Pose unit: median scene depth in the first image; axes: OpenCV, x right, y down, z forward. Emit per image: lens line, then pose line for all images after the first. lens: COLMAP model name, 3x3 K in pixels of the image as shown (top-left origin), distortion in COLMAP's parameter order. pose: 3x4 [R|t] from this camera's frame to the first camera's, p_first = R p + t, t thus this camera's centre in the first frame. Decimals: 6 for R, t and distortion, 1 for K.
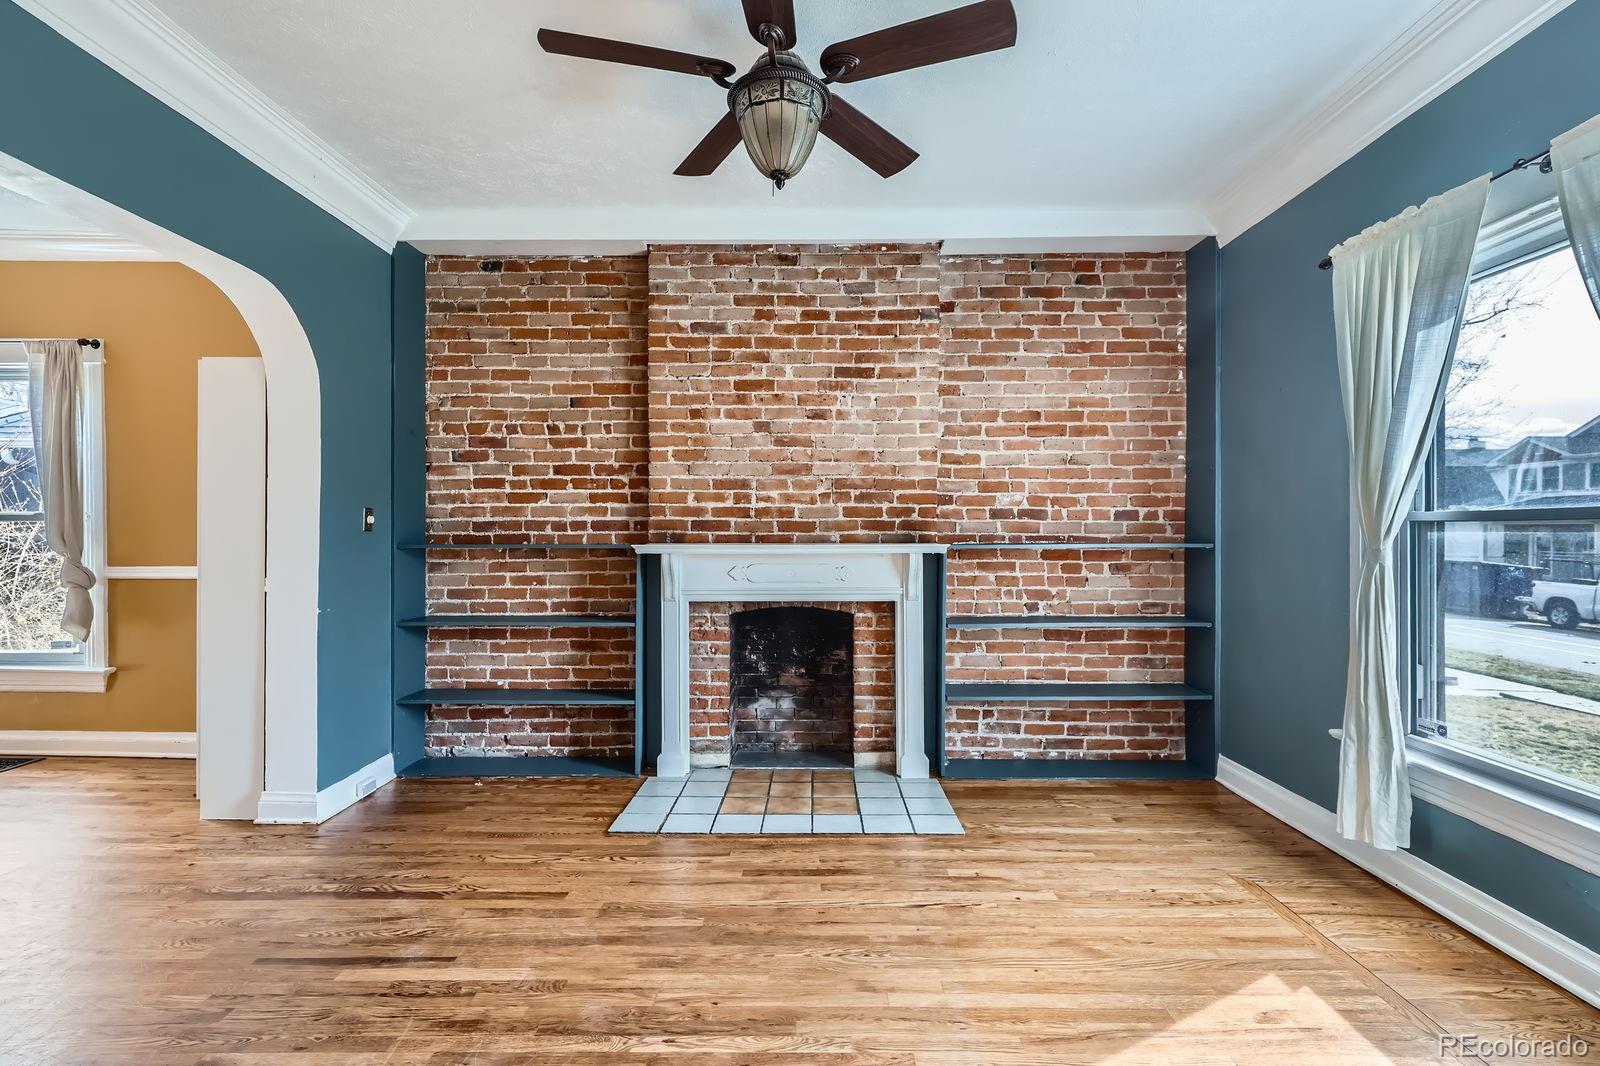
lens RADIAL K [[732.5, 0, 806.1], [0, 732.5, 538.5], [0, 0, 1]] dist [0.004642, -0.001600]
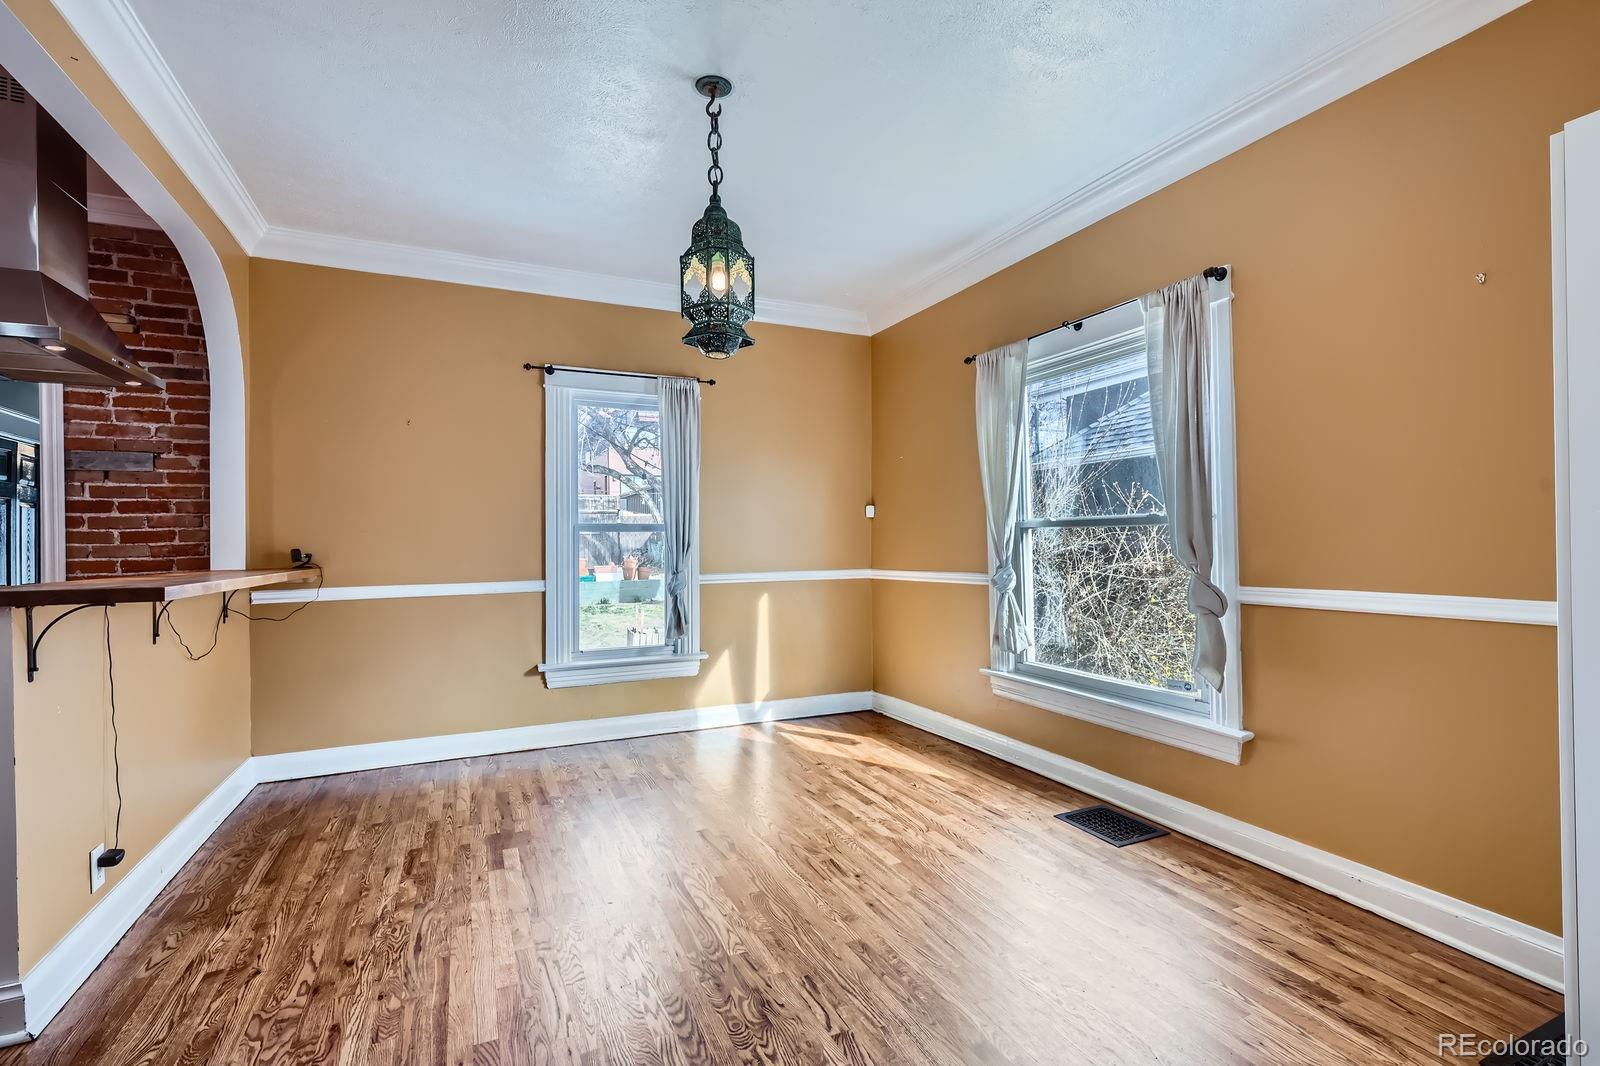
lens RADIAL K [[732.5, 0, 807.3], [0, 732.5, 544.3], [0, 0, 1]] dist [0.004642, -0.001600]
pose [[0.405735, -0.015216, -0.913864, -0.485607], [0.006814, 0.999884, -0.013623, 0.005495], [0.913965, -0.000700, 0.405792, 0.344879]]
